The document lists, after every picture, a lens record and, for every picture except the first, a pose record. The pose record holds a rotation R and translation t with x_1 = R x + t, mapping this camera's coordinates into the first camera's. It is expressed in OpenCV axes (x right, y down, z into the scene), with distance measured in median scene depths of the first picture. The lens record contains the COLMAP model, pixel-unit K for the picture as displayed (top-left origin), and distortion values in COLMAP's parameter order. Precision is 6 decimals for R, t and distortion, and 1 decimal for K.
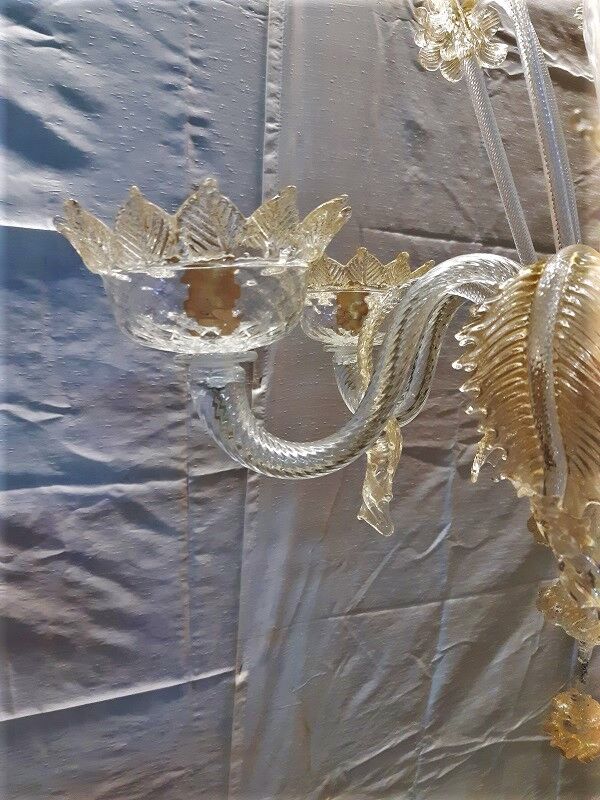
lens RADIAL K [[621.5, 0, 300.0], [0, 621.5, 400.0], [0, 0, 1]] dist [0.057603, -0.128421]
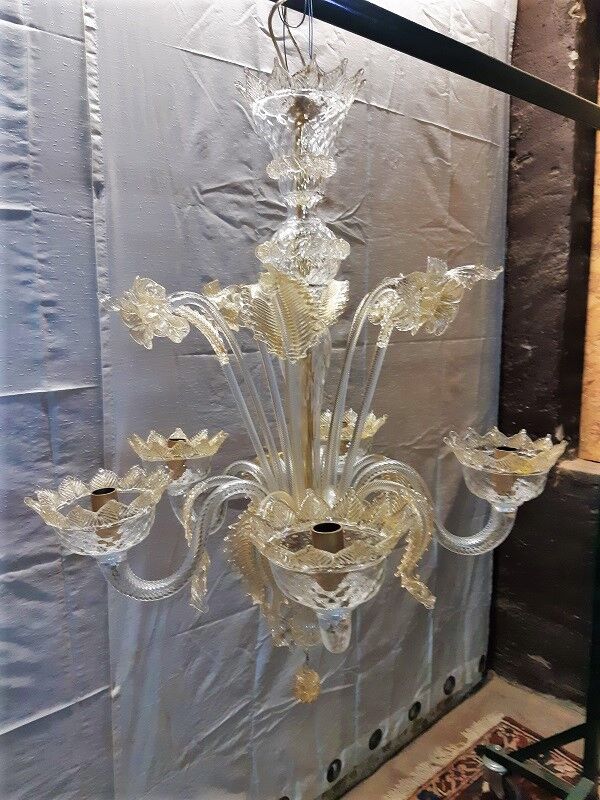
lens RADIAL K [[621.5, 0, 300.0], [0, 621.5, 400.0], [0, 0, 1]] dist [0.057603, -0.128421]
pose [[0.959392, -0.088300, 0.267899, -0.017579], [0.079319, 0.995870, 0.044186, -0.225446], [-0.270694, -0.021142, 0.962433, -0.422060]]
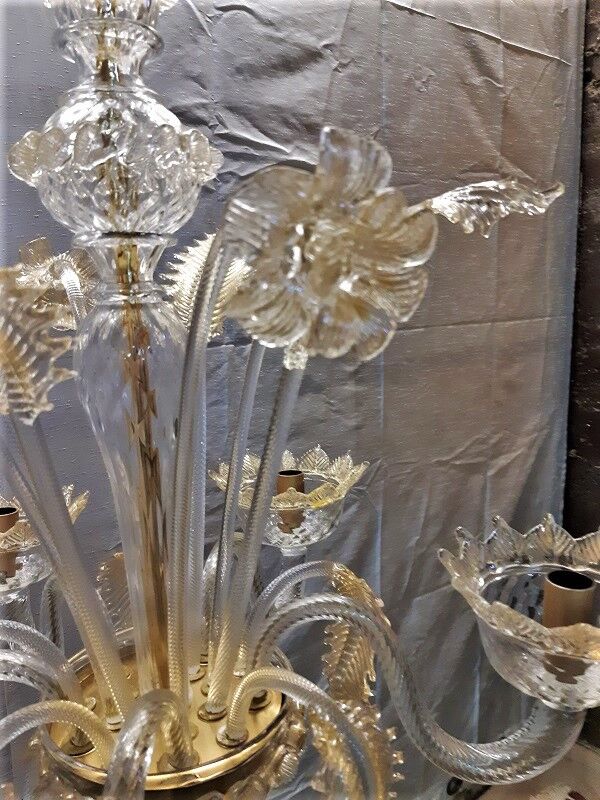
lens RADIAL K [[621.5, 0, 300.0], [0, 621.5, 400.0], [0, 0, 1]] dist [0.057603, -0.128421]
pose [[0.981405, -0.099796, 0.163967, 0.257549], [0.088943, 0.993412, 0.072266, -0.257297], [-0.170099, -0.056338, 0.983815, -0.029998]]
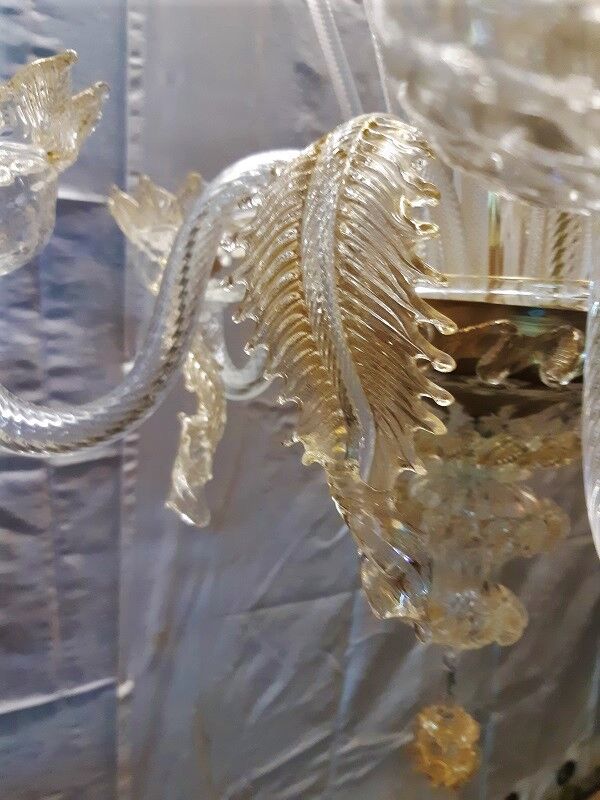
lens RADIAL K [[633.9, 0, 303.4], [0, 633.9, 399.9], [0, 0, 1]] dist [0.027355, -0.103793]
pose [[0.995712, -0.022719, 0.089676, 0.092269], [0.021105, 0.999598, 0.018911, 0.021121], [-0.090070, -0.016937, 0.995791, 0.088674]]
